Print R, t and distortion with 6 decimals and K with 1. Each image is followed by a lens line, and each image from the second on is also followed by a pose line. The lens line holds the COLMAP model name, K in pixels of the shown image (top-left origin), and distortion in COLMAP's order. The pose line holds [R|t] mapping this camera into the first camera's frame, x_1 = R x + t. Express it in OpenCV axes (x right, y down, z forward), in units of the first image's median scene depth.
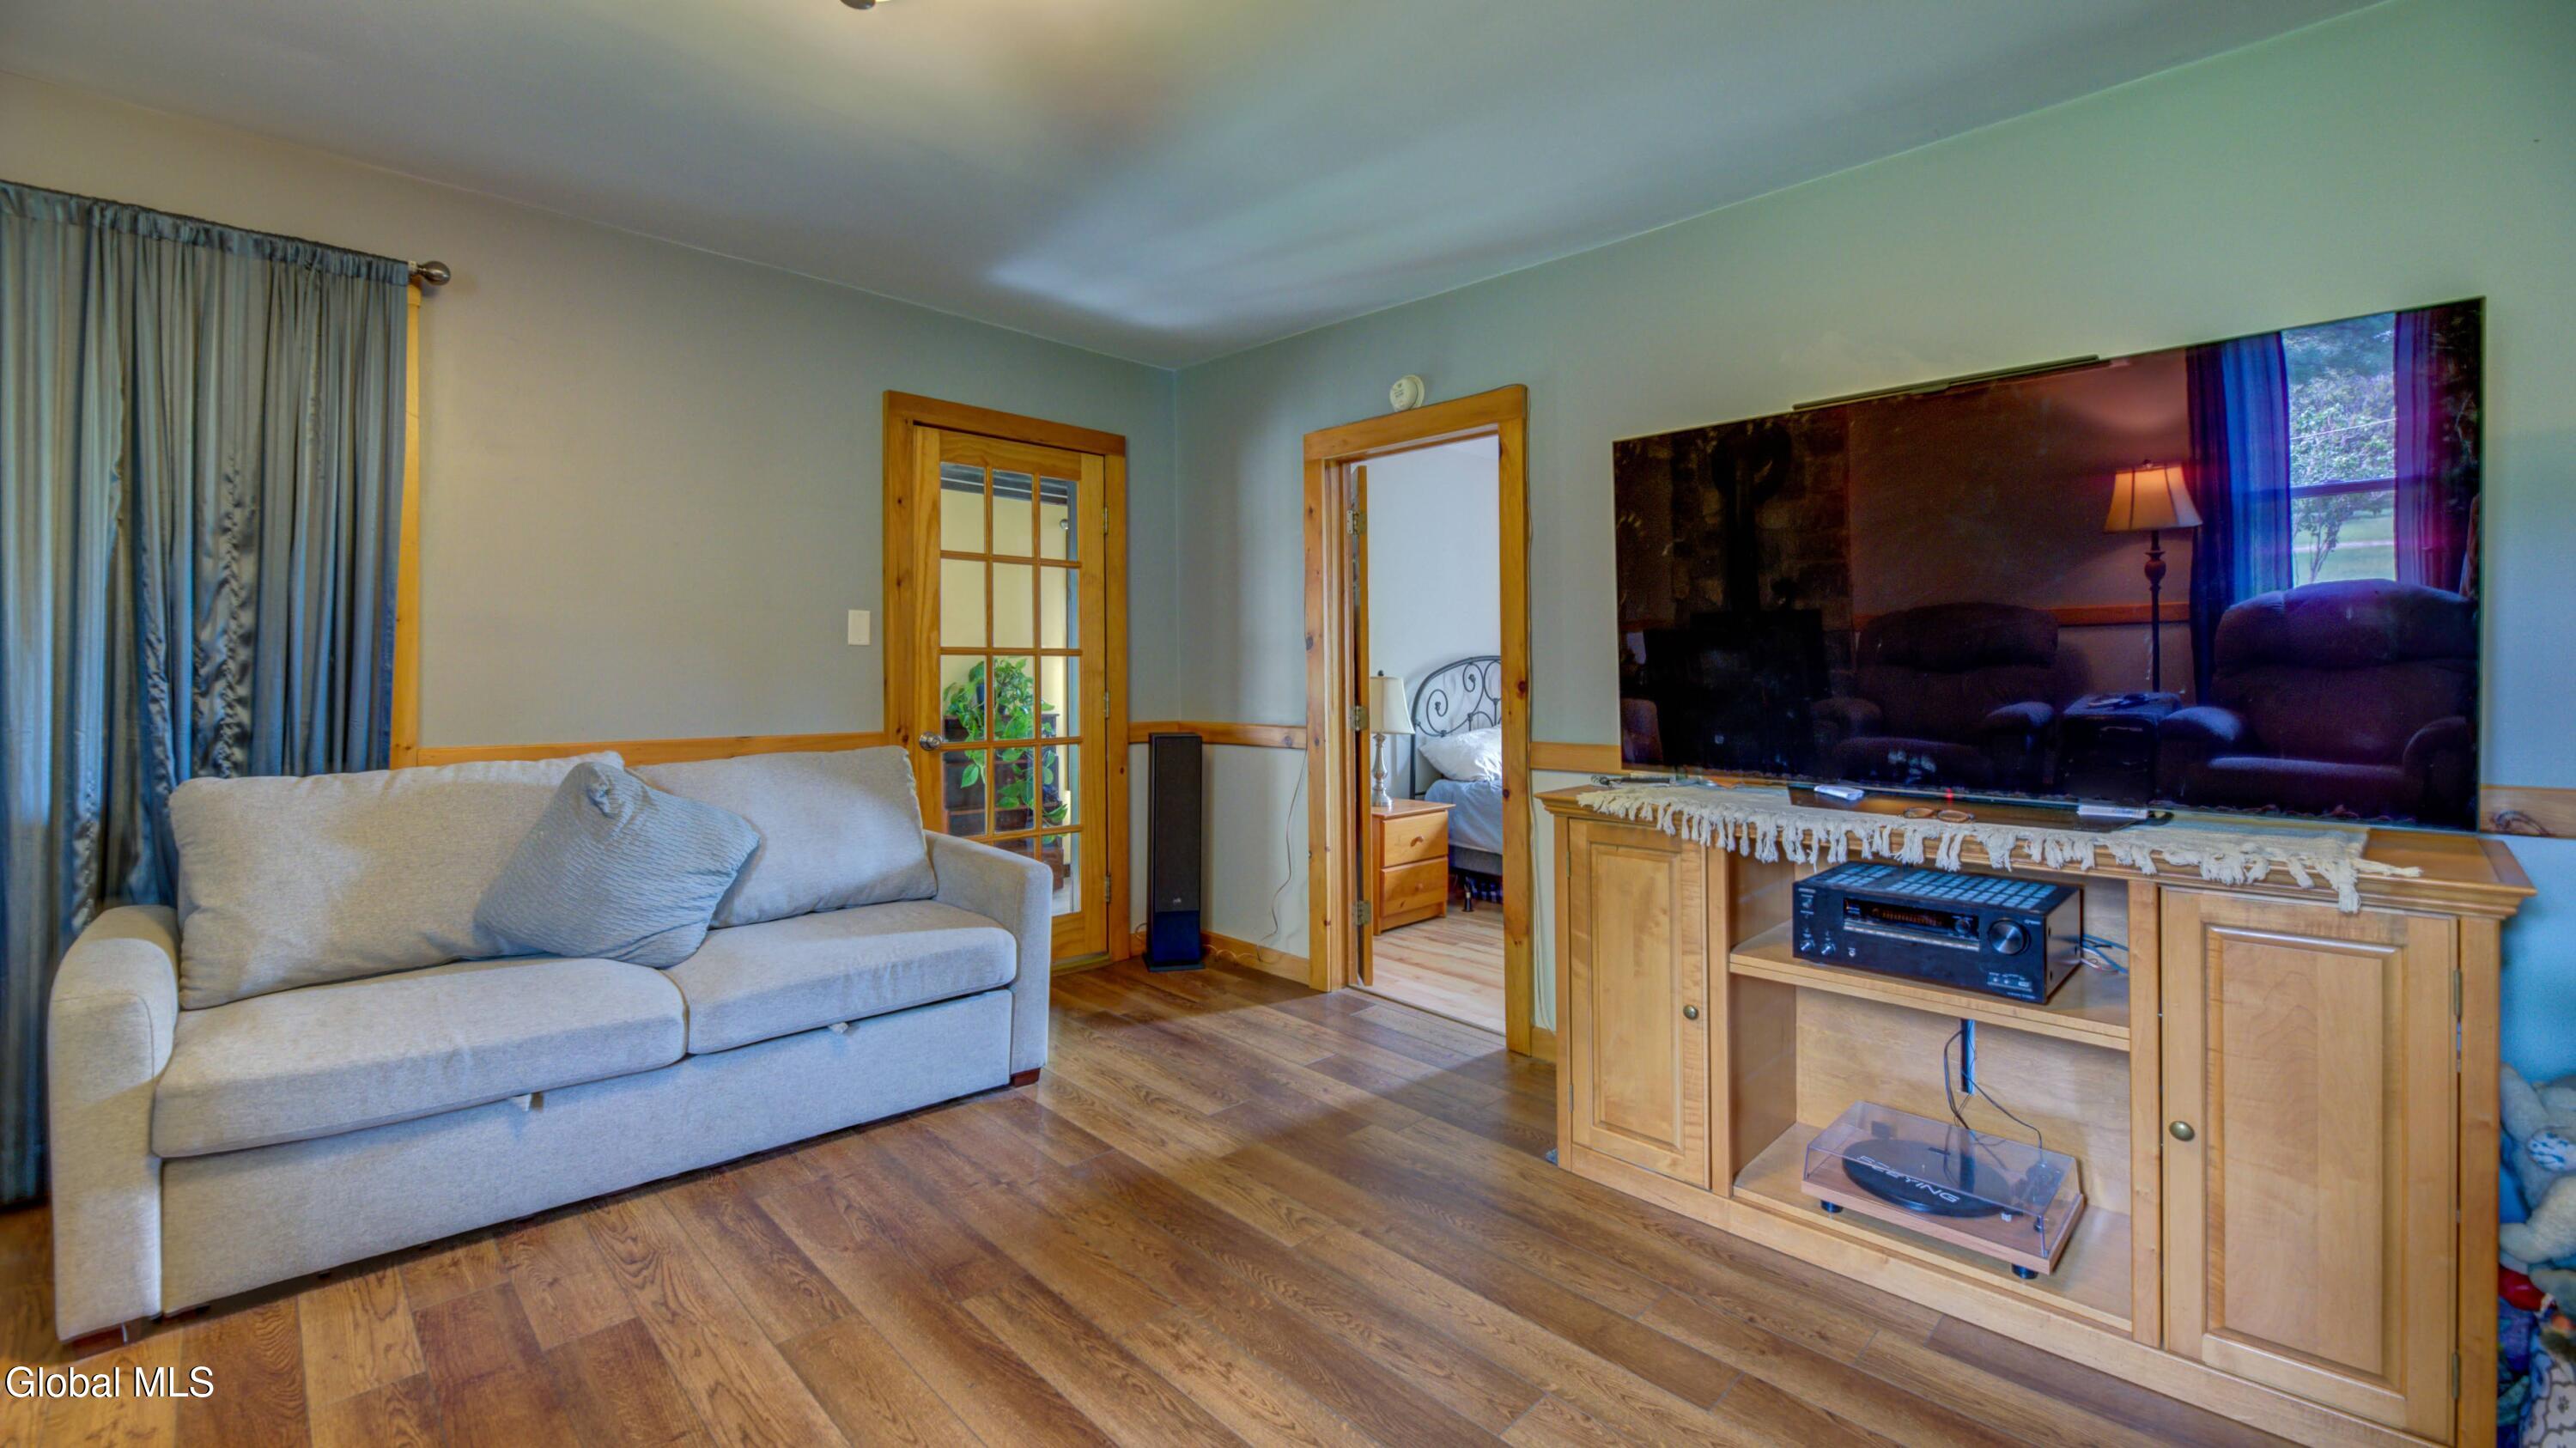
lens RADIAL K [[1048.0, 0, 1255.9], [0, 1048.0, 676.4], [0, 0, 1]] dist [-0.000584, -0.000271]
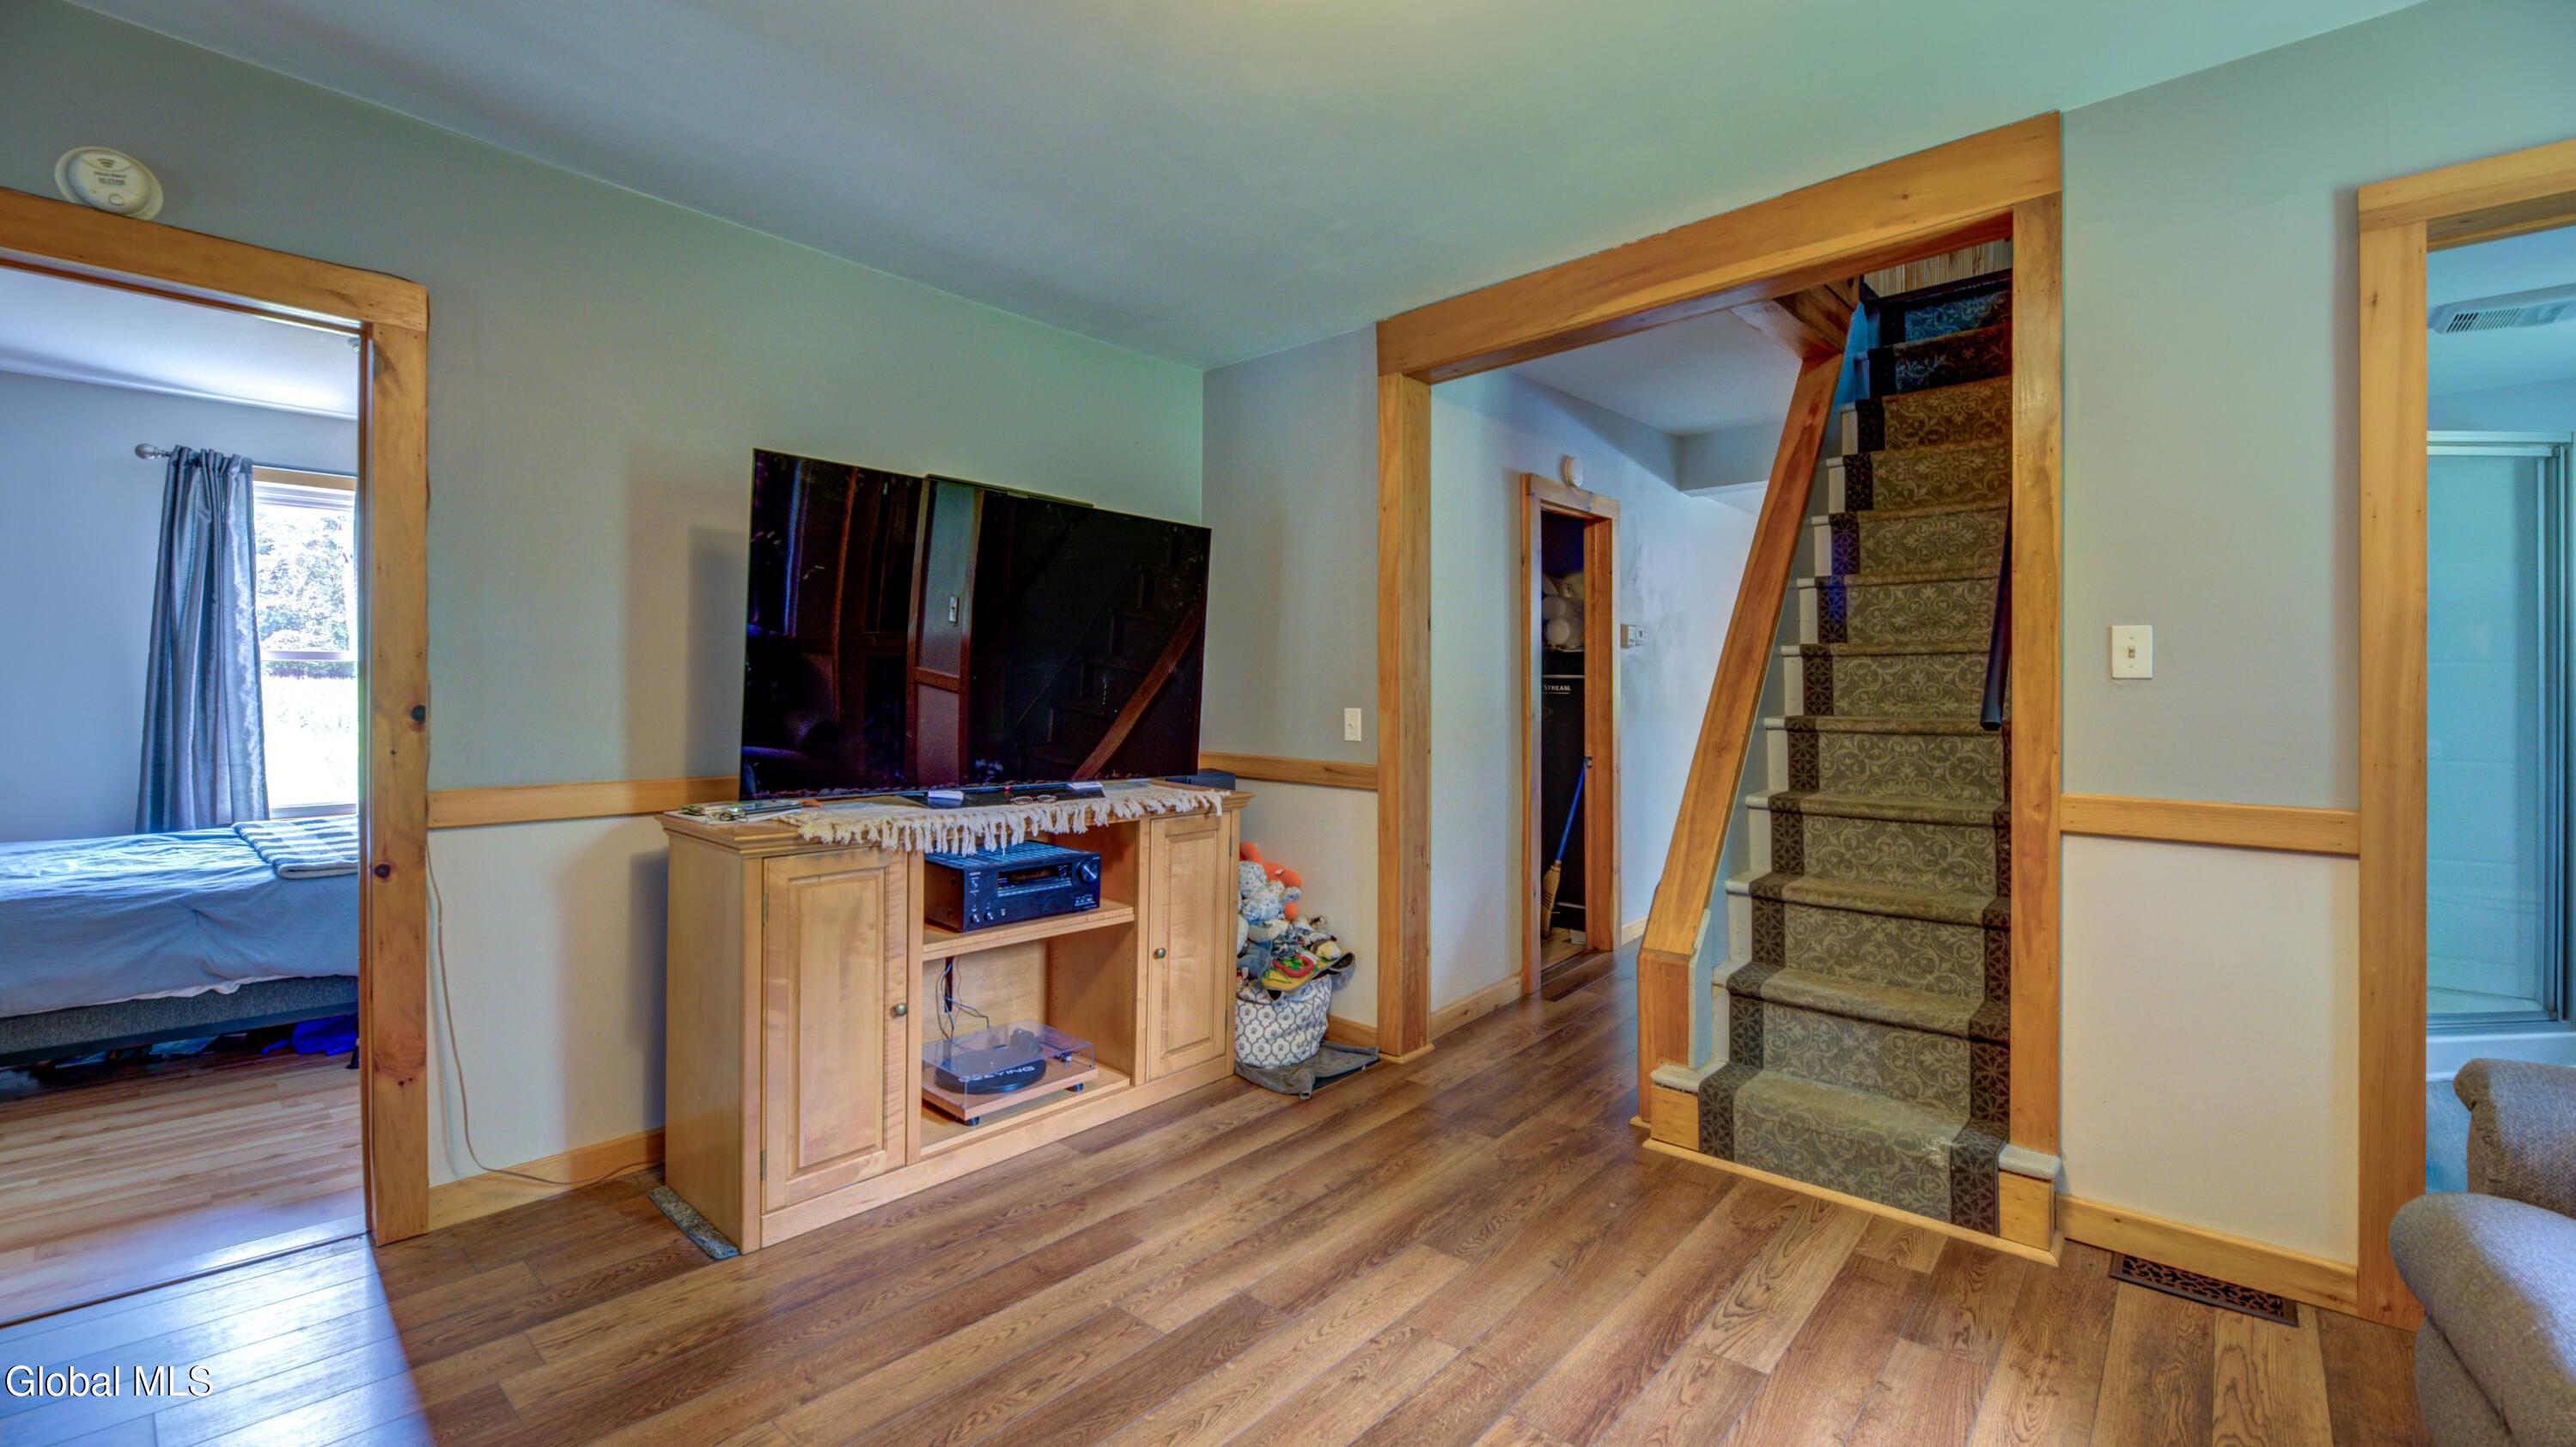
lens RADIAL K [[1040.7, 0, 1286.3], [0, 1040.7, 700.5], [0, 0, 1]] dist [-0.000881, -0.000444]
pose [[-0.065640, 0.002627, 0.997840, -0.685533], [-0.004856, 0.999984, -0.002952, -0.000292], [-0.997832, -0.005039, -0.065626, 0.664735]]
